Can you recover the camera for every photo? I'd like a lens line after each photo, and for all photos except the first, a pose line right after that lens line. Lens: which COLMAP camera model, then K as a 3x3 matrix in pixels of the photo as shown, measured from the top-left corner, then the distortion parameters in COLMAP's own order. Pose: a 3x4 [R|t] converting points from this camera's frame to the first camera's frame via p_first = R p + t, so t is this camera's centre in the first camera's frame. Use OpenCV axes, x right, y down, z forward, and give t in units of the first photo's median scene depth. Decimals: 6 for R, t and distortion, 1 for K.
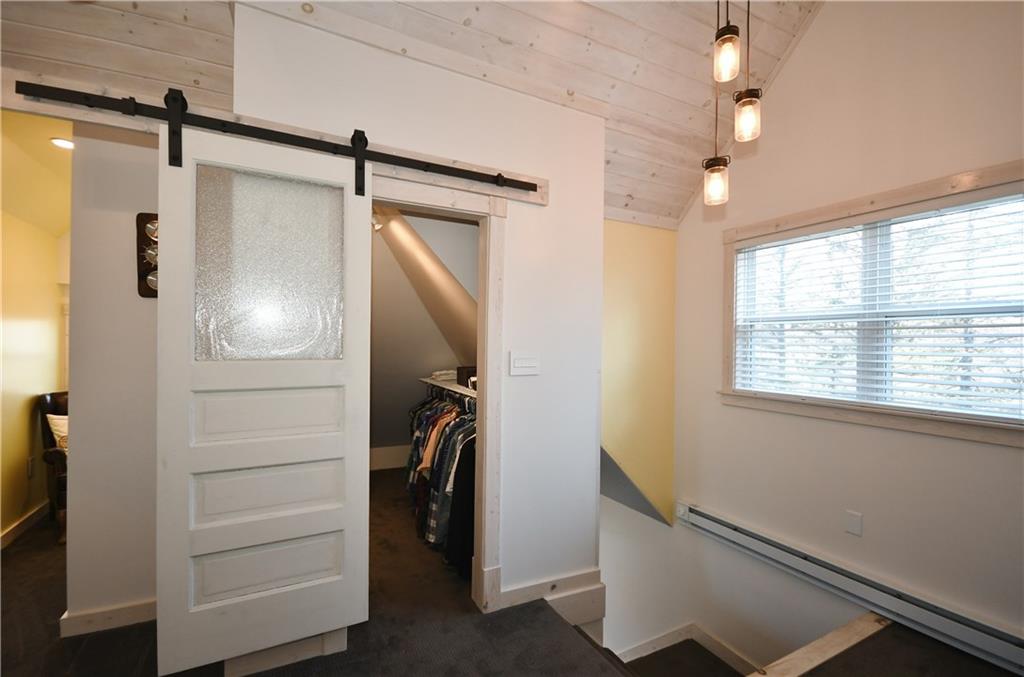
lens RADIAL K [[457.0, 0, 509.7], [0, 457.0, 343.4], [0, 0, 1]] dist [-0.003650, 0.000012]
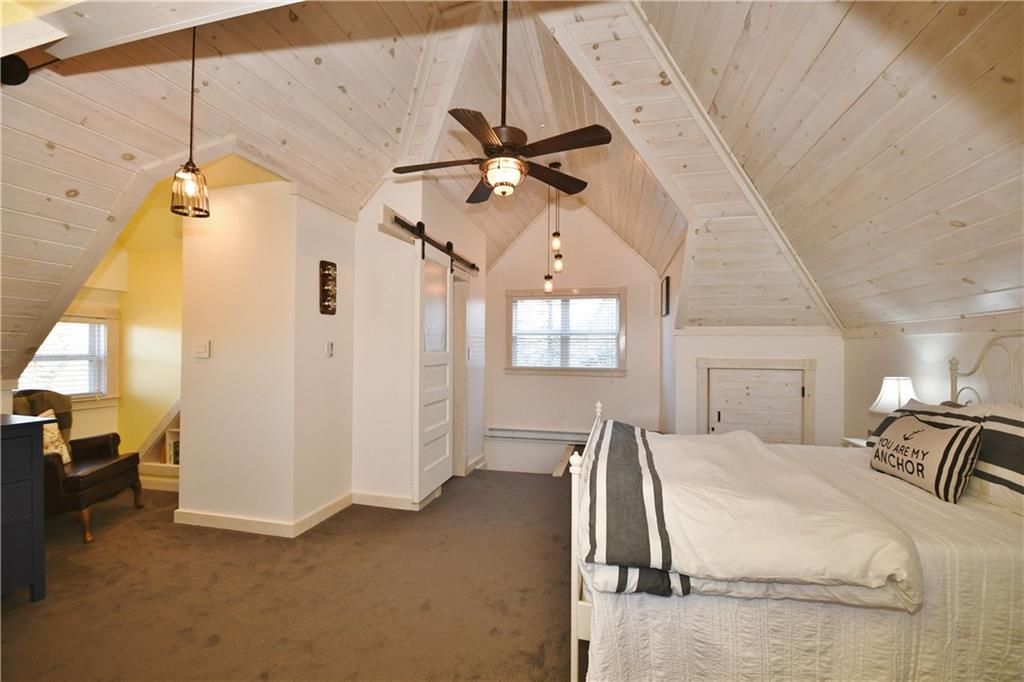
lens RADIAL K [[457.0, 0, 513.1], [0, 457.0, 343.7], [0, 0, 1]] dist [-0.003650, 0.000012]
pose [[0.640127, 0.003294, 0.768262, -1.425058], [0.000082, 0.999991, -0.004355, 0.006793], [-0.768269, 0.002851, 0.640121, -0.456084]]
